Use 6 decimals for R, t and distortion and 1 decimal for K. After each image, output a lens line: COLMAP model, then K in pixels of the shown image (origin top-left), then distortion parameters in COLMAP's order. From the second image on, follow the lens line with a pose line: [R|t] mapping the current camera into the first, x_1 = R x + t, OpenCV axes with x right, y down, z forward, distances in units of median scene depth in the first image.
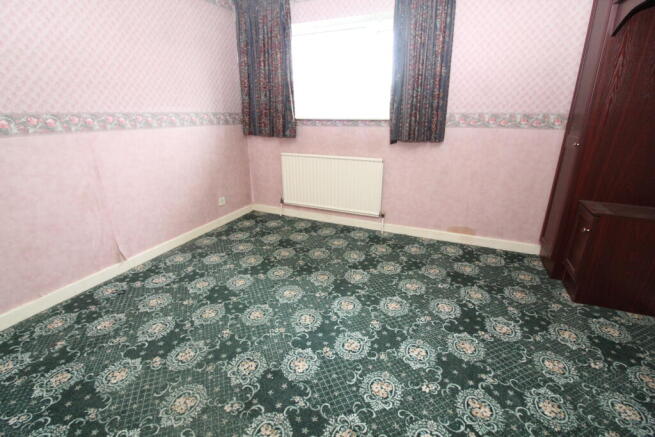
lens RADIAL K [[315.7, 0, 327.9], [0, 315.7, 217.5], [0, 0, 1]] dist [-0.011463, -0.000841]
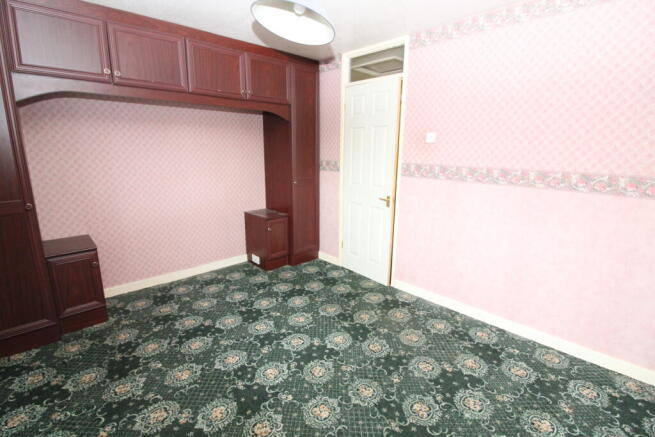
lens RADIAL K [[315.7, 0, 327.2], [0, 315.7, 216.5], [0, 0, 1]] dist [-0.011463, -0.000841]
pose [[-0.931605, -0.077993, 0.355005, -0.428674], [0.114831, 0.863529, 0.491052, -0.620165], [-0.344856, 0.498233, -0.795512, 1.600747]]
